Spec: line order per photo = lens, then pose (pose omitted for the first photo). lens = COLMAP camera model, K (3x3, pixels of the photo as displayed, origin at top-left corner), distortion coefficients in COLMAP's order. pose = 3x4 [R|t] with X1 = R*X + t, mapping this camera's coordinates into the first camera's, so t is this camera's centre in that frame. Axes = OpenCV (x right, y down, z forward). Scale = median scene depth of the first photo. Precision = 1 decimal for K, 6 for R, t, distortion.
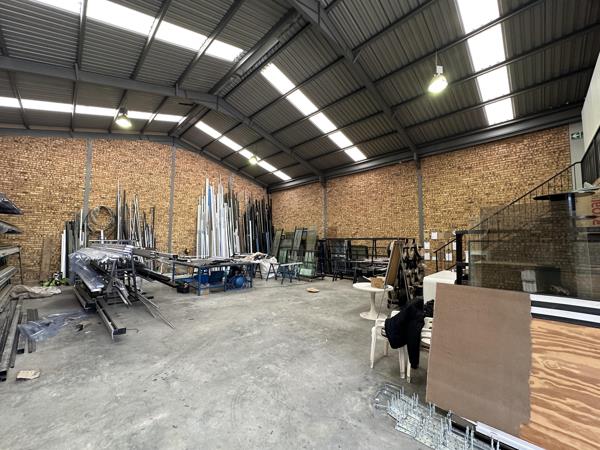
lens RADIAL K [[236.3, 0, 300.0], [0, 236.3, 225.0], [0, 0, 1]] dist [-0.010286, 0.000144]
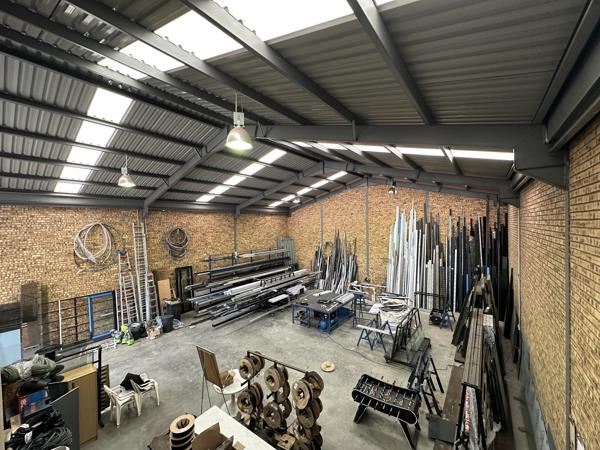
lens RADIAL K [[239.8, 0, 300.0], [0, 239.8, 225.0], [0, 0, 1]] dist [-0.001477, 0.000032]
pose [[0.115266, -0.008337, -0.993300, 0.668447], [0.077854, 0.996965, 0.000667, -0.186172], [0.990279, -0.077409, 0.115565, 0.580550]]
